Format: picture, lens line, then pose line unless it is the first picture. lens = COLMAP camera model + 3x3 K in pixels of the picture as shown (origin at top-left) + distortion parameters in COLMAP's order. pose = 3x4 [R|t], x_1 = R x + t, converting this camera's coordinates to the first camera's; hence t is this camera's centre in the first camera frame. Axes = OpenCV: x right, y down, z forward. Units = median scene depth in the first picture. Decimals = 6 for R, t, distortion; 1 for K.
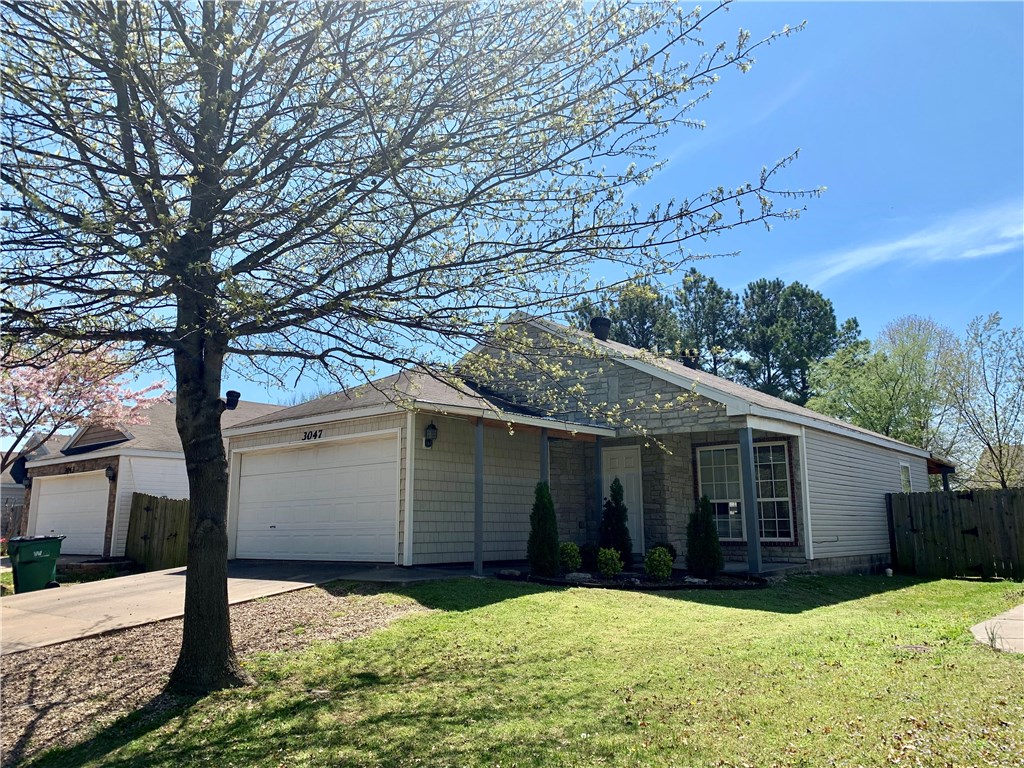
lens RADIAL K [[783.1, 0, 514.0], [0, 783.1, 365.3], [0, 0, 1]] dist [0.022695, -0.028901]
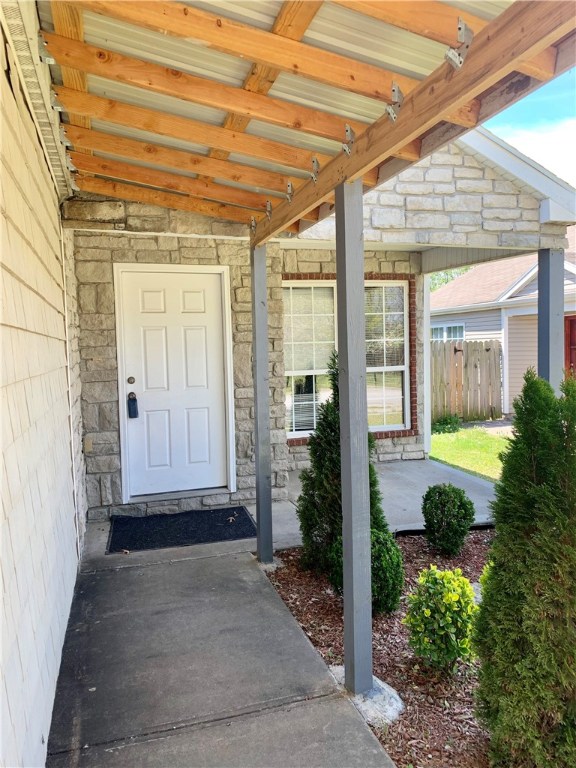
lens RADIAL K [[587.3, 0, 290.6], [0, 587.3, 382.1], [0, 0, 1]] dist [0.022695, -0.028901]
pose [[0.540969, -0.064406, 0.838573, -0.132133], [-0.143734, 0.975315, 0.167632, 0.118044], [-0.828670, -0.211215, 0.518358, 0.863985]]
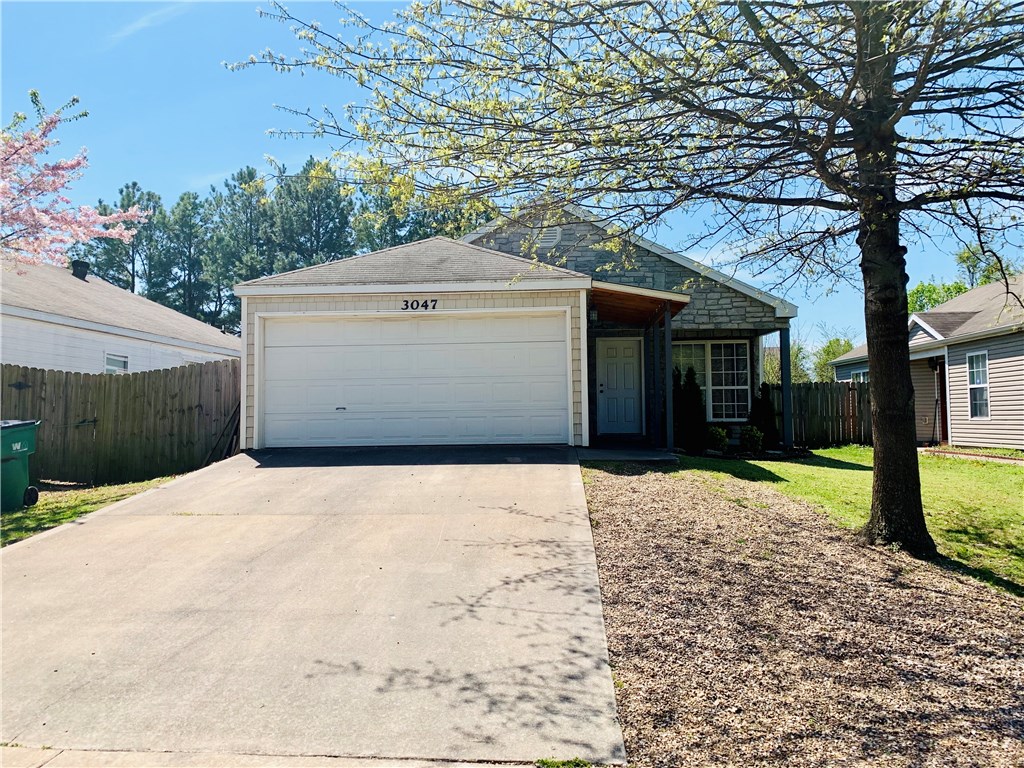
lens RADIAL K [[783.1, 0, 501.4], [0, 783.1, 384.5], [0, 0, 1]] dist [0.022695, -0.028901]
pose [[0.815284, 0.020186, 0.578710, -0.707231], [-0.111846, 0.986062, 0.123173, 0.061371], [-0.568158, -0.165147, 0.806178, 0.246586]]
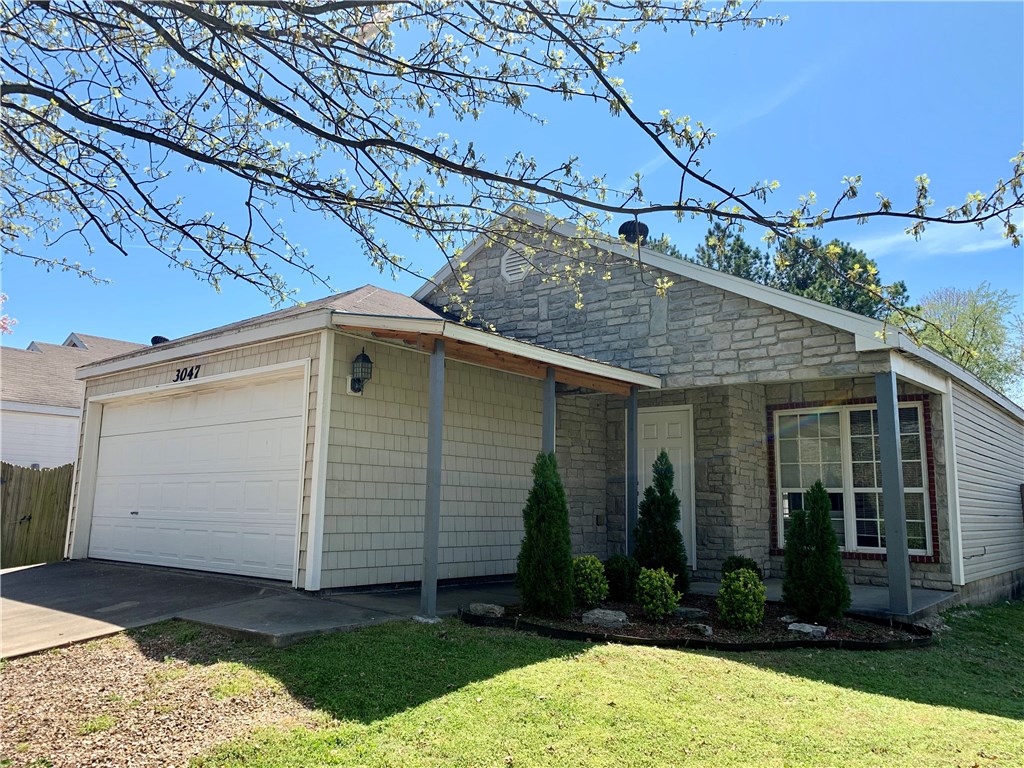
lens RADIAL K [[783.1, 0, 513.5], [0, 783.1, 383.7], [0, 0, 1]] dist [0.022695, -0.028901]
pose [[0.999722, 0.023569, -0.000048, 0.009663], [-0.023536, 0.998449, 0.050448, 0.060784], [0.001237, -0.050433, 0.998727, 0.375082]]
